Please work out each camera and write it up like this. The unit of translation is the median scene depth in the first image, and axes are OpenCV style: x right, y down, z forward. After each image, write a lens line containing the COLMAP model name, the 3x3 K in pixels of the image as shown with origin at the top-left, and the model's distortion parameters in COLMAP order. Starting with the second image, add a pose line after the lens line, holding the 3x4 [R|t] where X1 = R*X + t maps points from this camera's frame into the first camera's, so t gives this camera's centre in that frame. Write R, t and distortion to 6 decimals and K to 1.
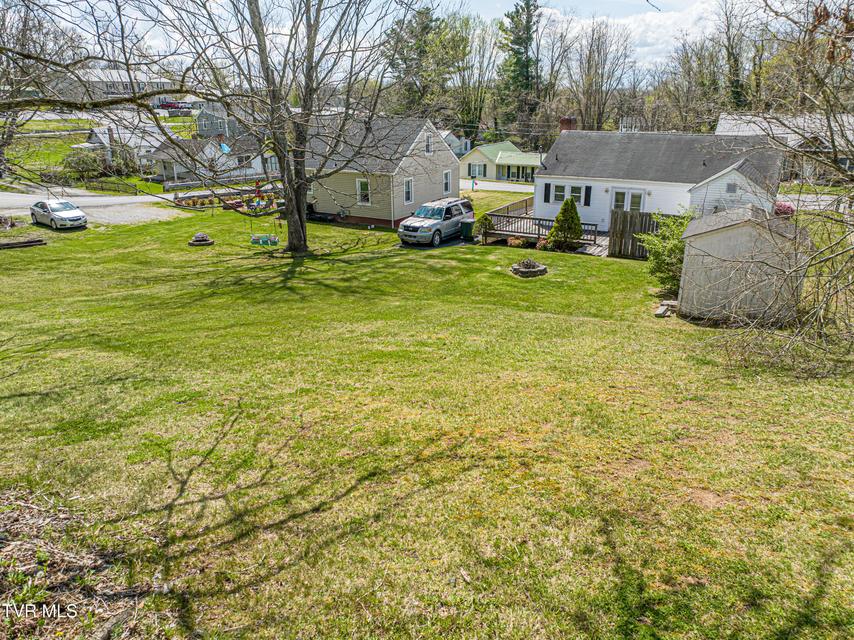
lens RADIAL K [[596.0, 0, 443.4], [0, 596.0, 356.7], [0, 0, 1]] dist [-0.003464, -0.001658]
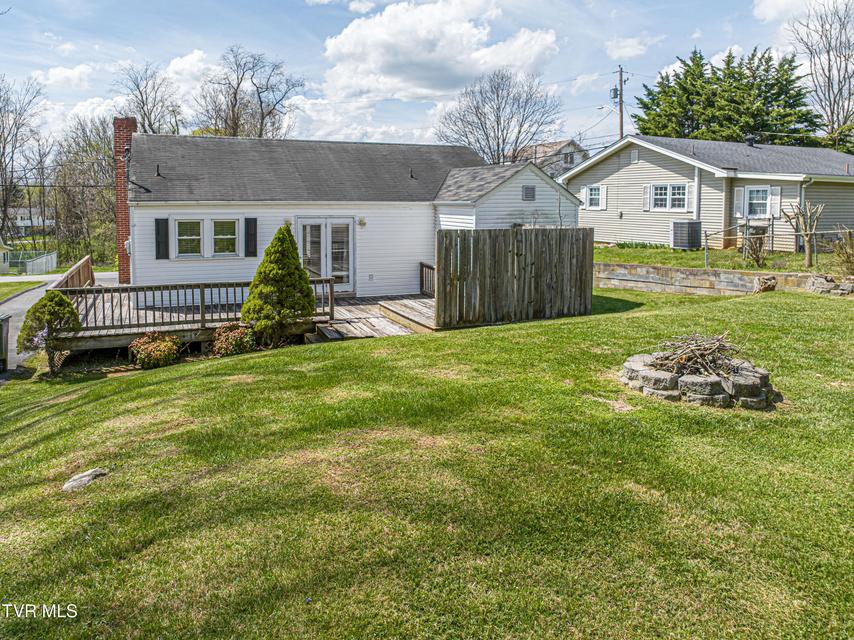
lens RADIAL K [[639.7, 0, 403.2], [0, 639.7, 245.3], [0, 0, 1]] dist [-0.006332, -0.046334]
pose [[0.636066, -0.051347, 0.769925, -0.092227], [0.308129, 0.931681, -0.192423, -0.121406], [-0.707444, 0.359630, 0.608432, 0.589119]]
